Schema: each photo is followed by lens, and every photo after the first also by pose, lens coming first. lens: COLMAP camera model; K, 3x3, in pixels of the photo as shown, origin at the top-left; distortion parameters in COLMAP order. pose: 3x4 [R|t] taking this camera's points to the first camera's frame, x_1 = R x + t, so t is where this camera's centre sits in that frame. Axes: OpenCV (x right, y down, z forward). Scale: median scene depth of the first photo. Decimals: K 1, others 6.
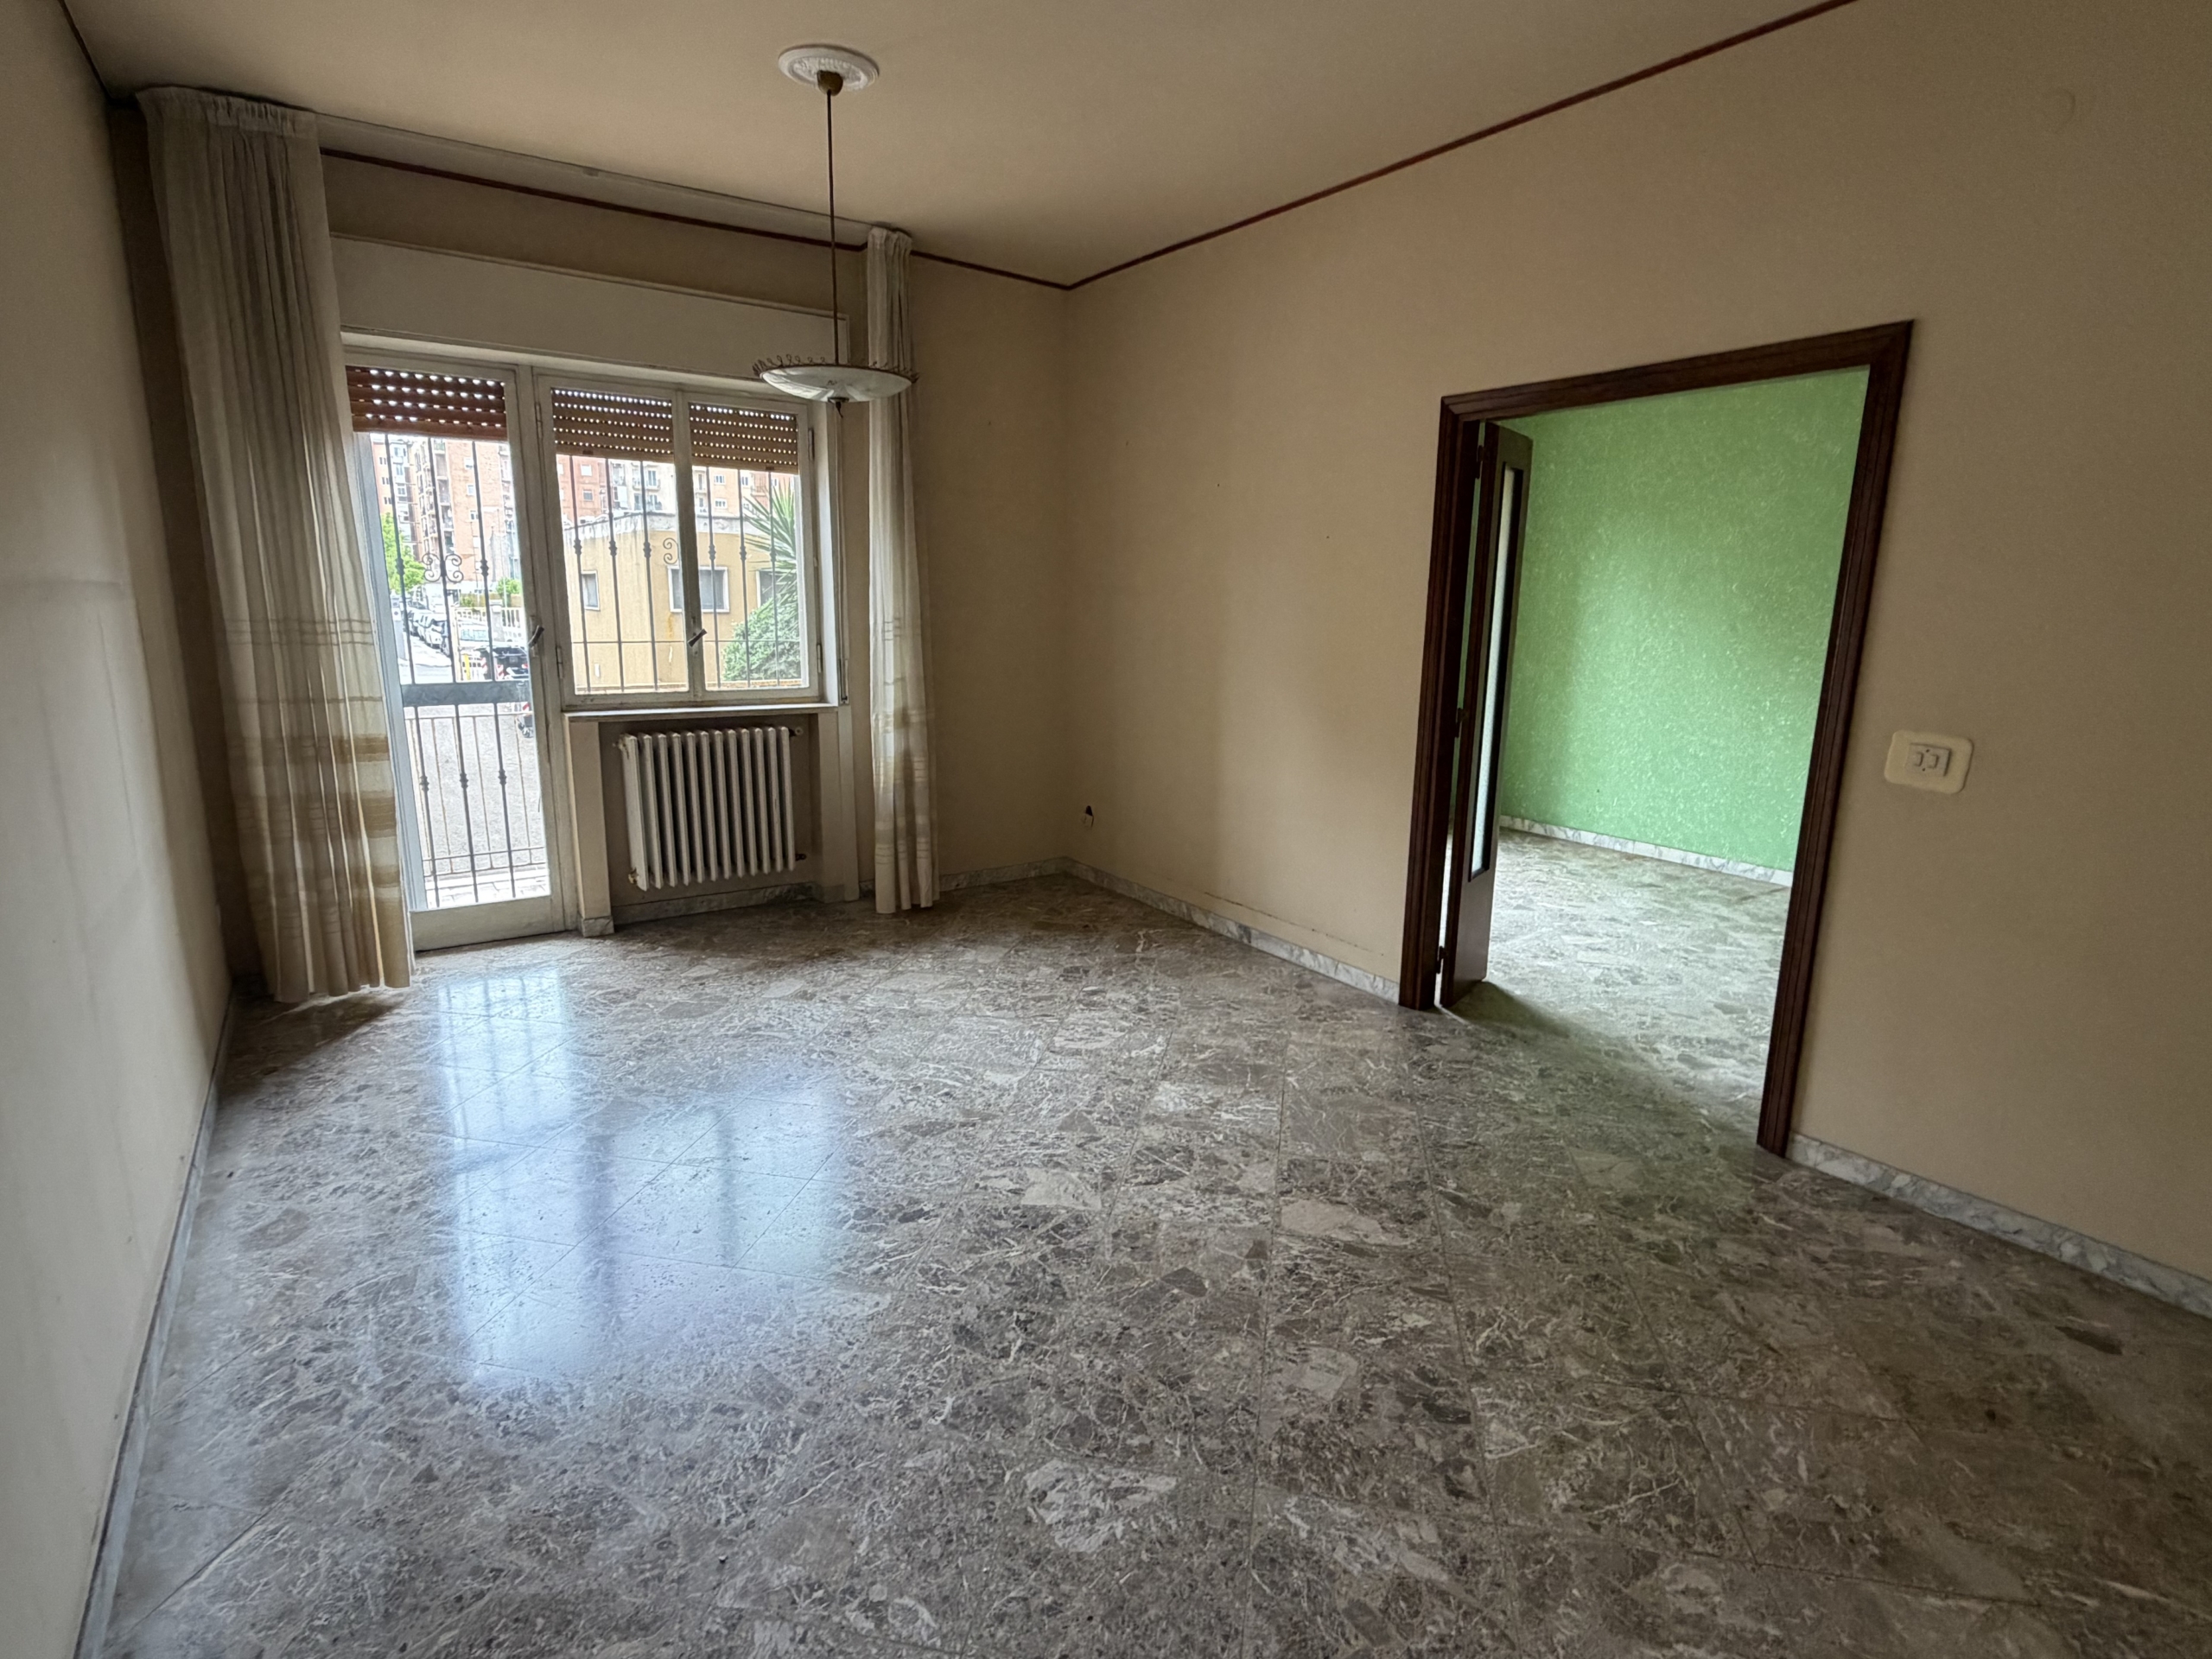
lens RADIAL K [[1116.0, 0, 1106.0], [0, 1116.0, 829.5], [0, 0, 1]] dist [-0.000179, 0.000000]
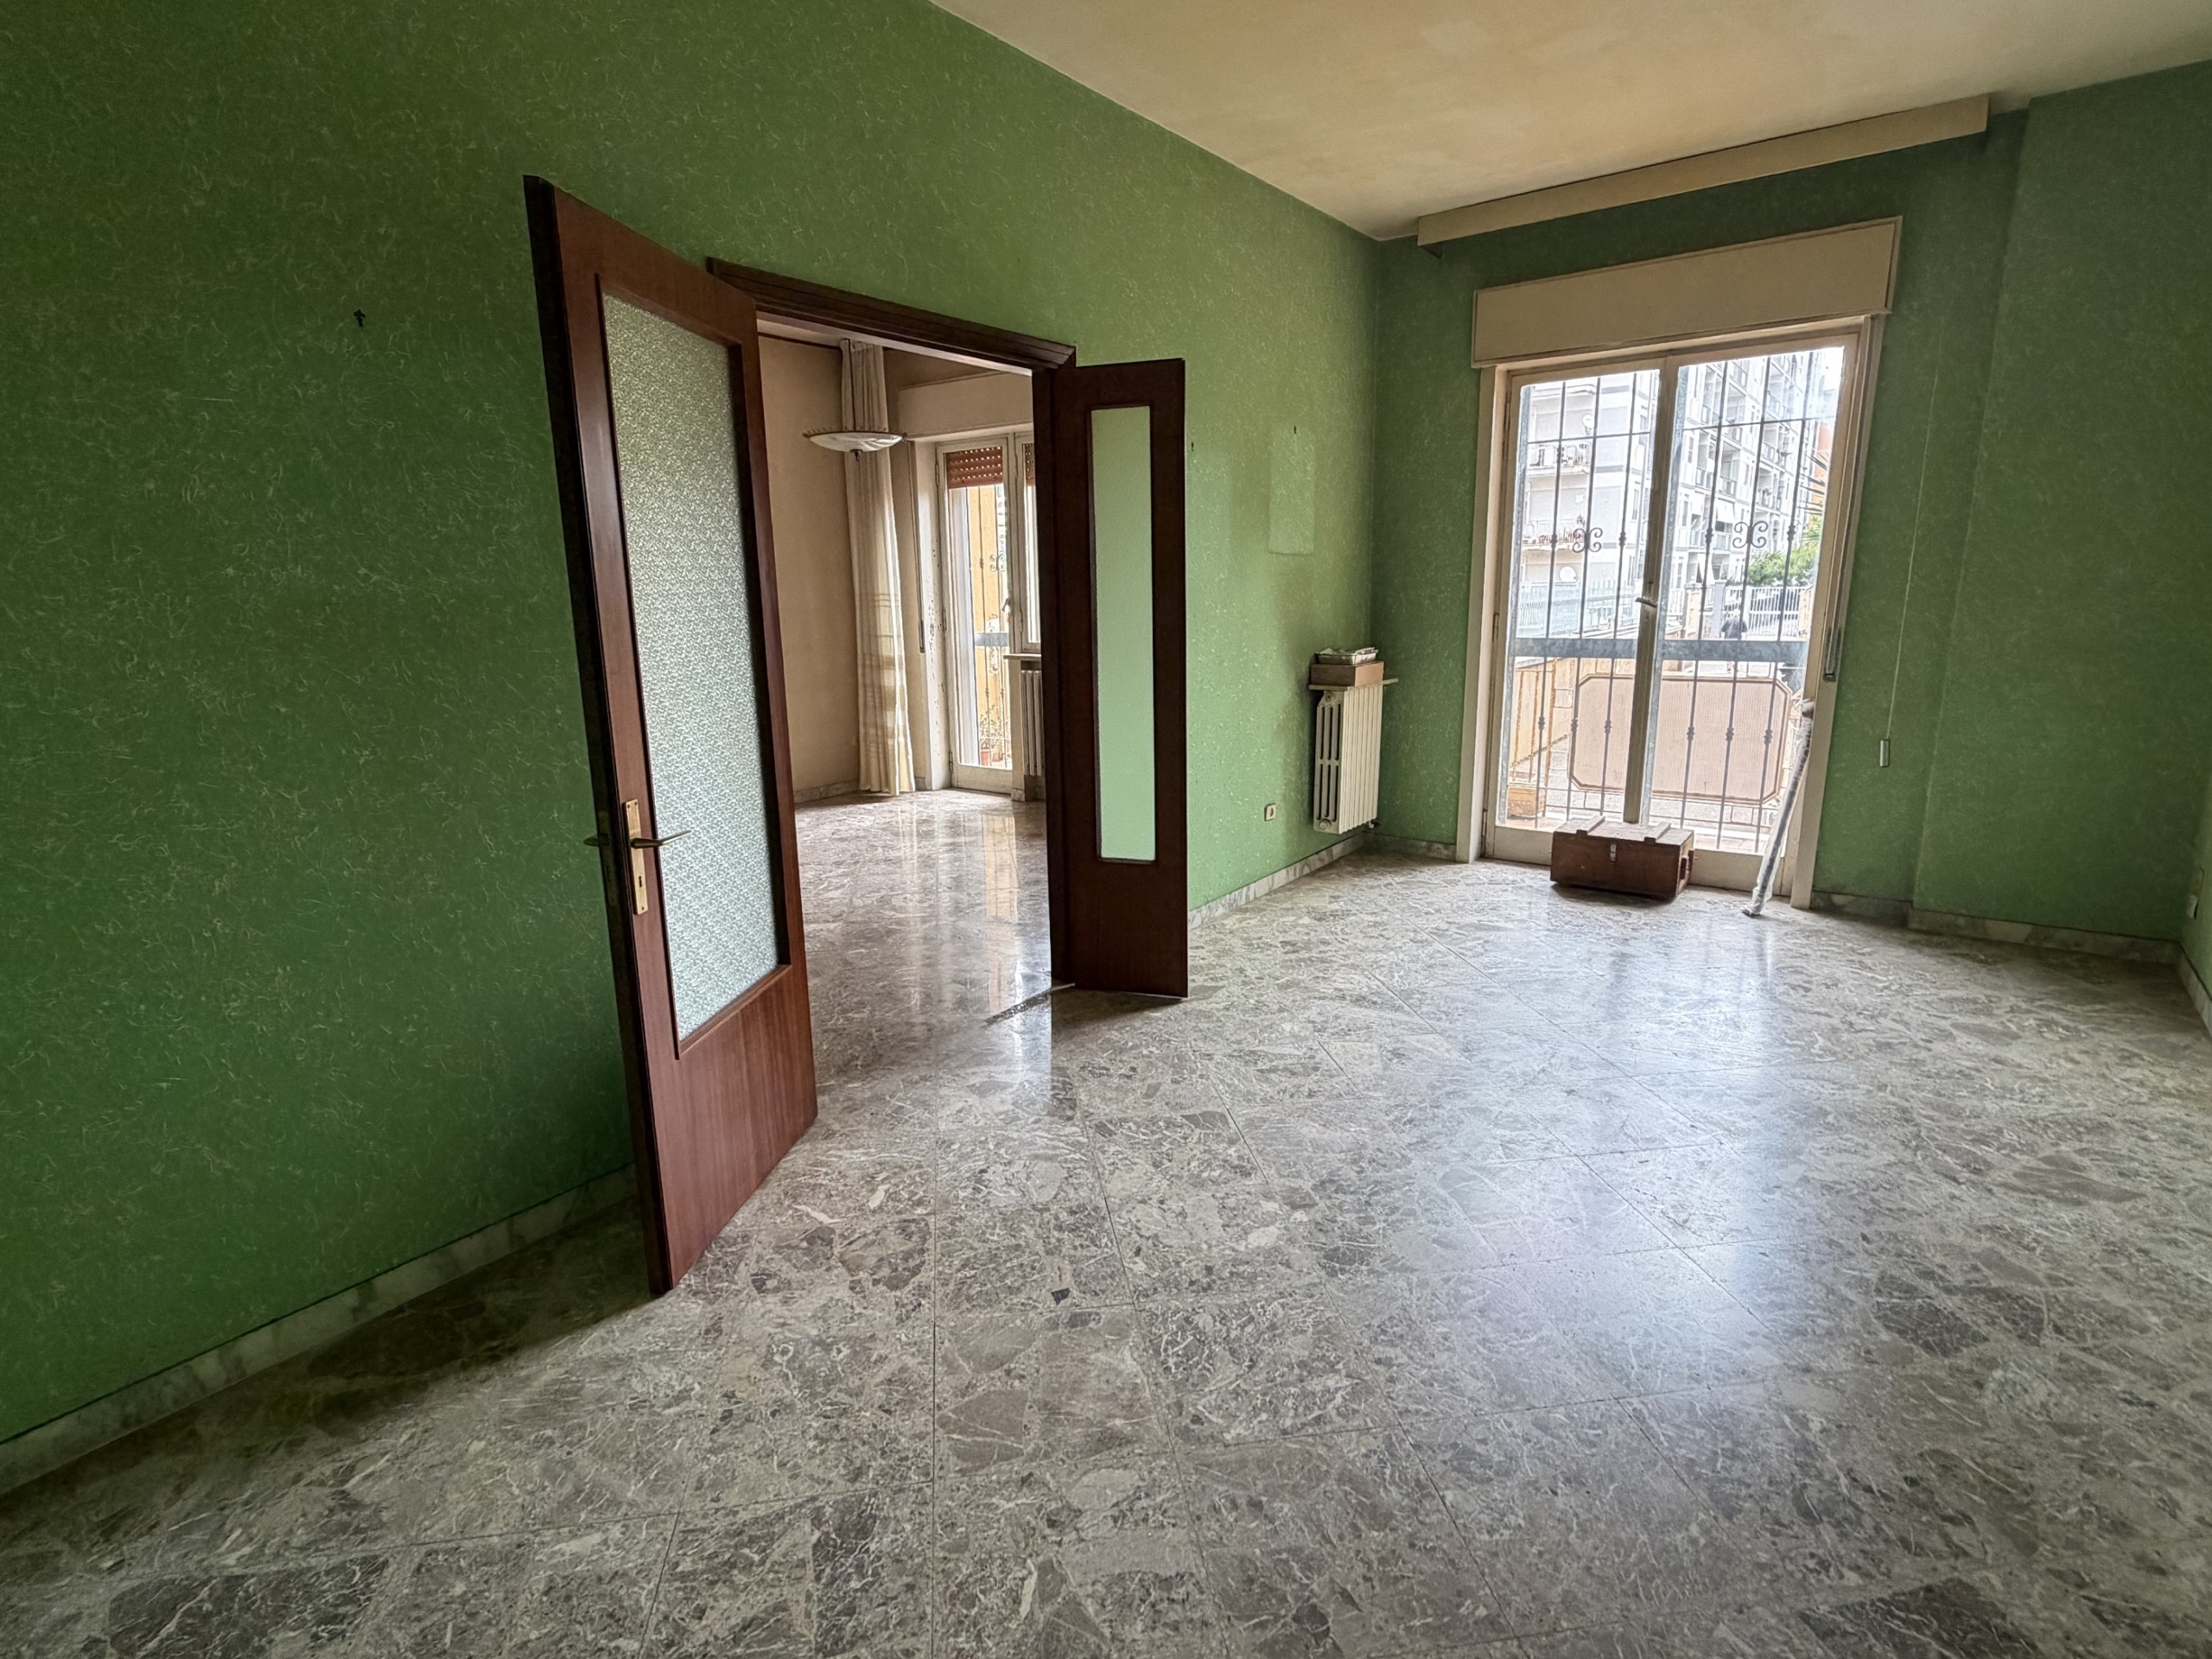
lens RADIAL K [[1116.0, 0, 1106.0], [0, 1116.0, 829.5], [0, 0, 1]] dist [-0.000179, 0.000000]
pose [[0.323072, 0.194386, -0.926196, 1.166987], [-0.157750, 0.976047, 0.149823, -0.126064], [0.933134, 0.097703, 0.345997, 0.651048]]
